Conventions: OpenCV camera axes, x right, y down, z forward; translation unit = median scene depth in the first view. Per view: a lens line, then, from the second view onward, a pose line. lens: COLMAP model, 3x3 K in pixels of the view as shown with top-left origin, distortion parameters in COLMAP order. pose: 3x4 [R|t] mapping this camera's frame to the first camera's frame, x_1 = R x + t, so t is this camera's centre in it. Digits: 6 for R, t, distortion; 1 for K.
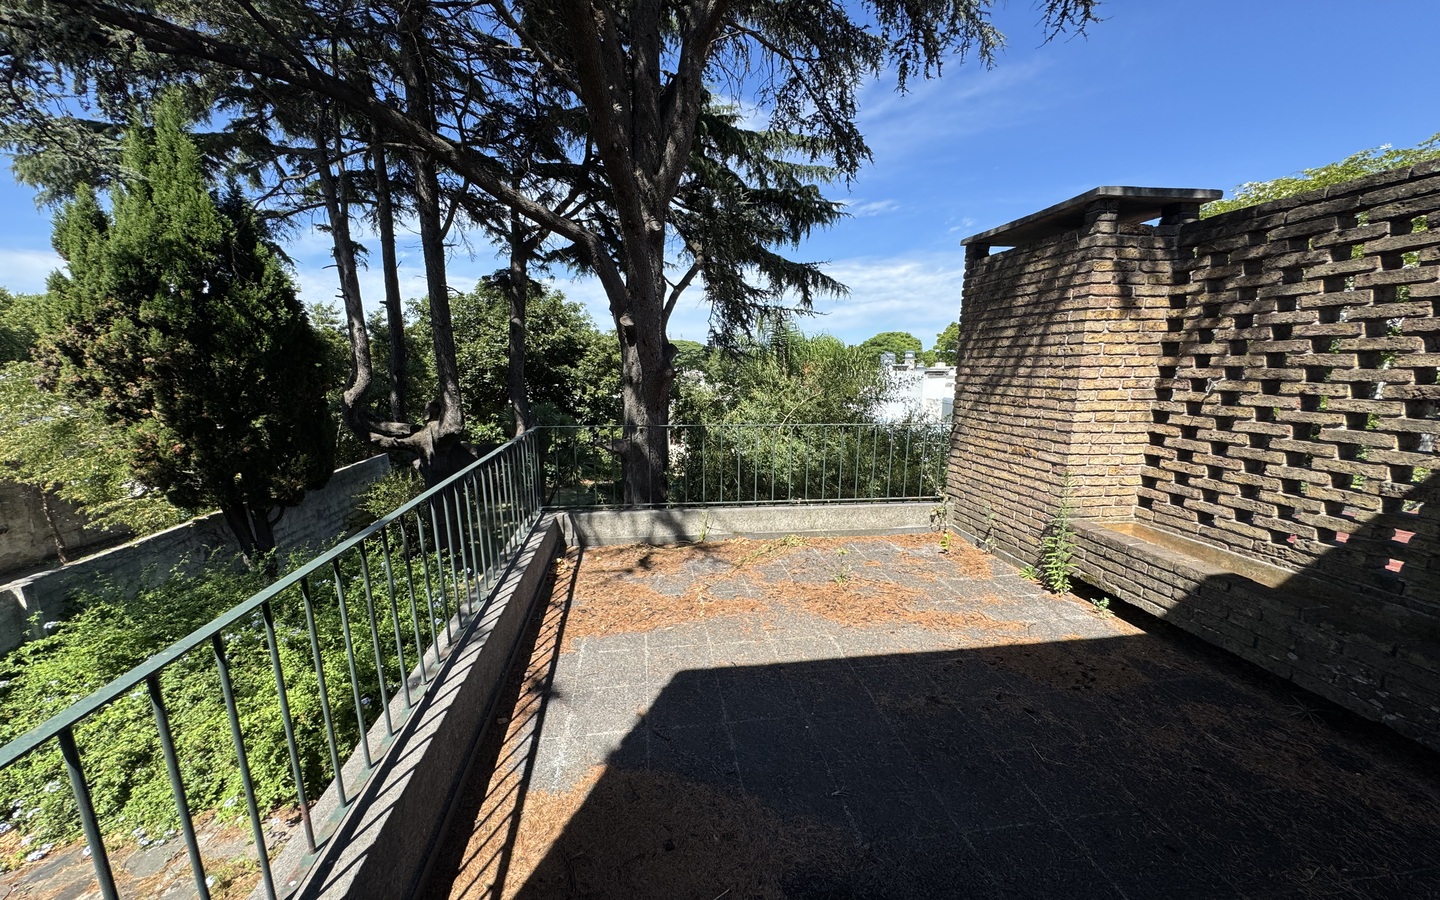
lens RADIAL K [[577.7, 0, 721.3], [0, 577.7, 462.1], [0, 0, 1]] dist [-0.005453, 0.001328]
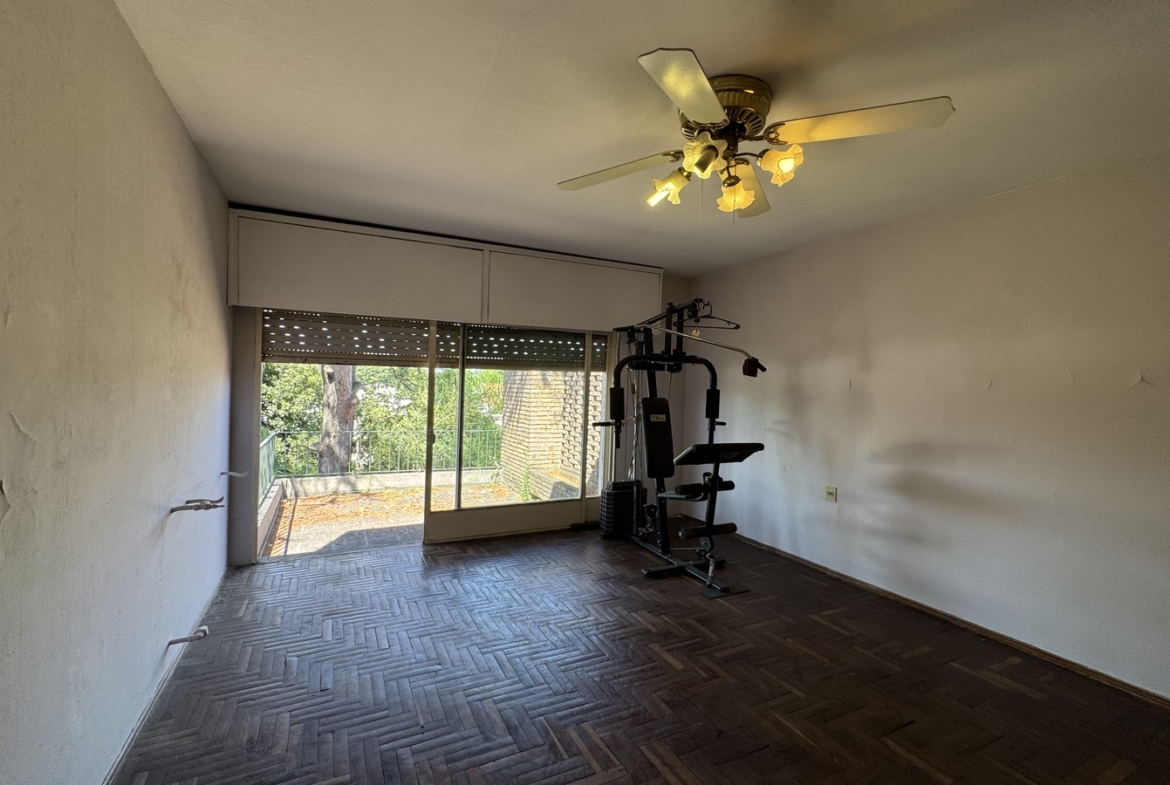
lens RADIAL K [[499.4, 0, 588.0], [0, 499.4, 374.7], [0, 0, 1]] dist [0.000254, -0.000080]
pose [[0.944474, 0.032134, 0.327011, 0.108808], [0.028986, 0.983179, -0.180330, 0.075140], [-0.327305, 0.179795, 0.927656, -0.873368]]
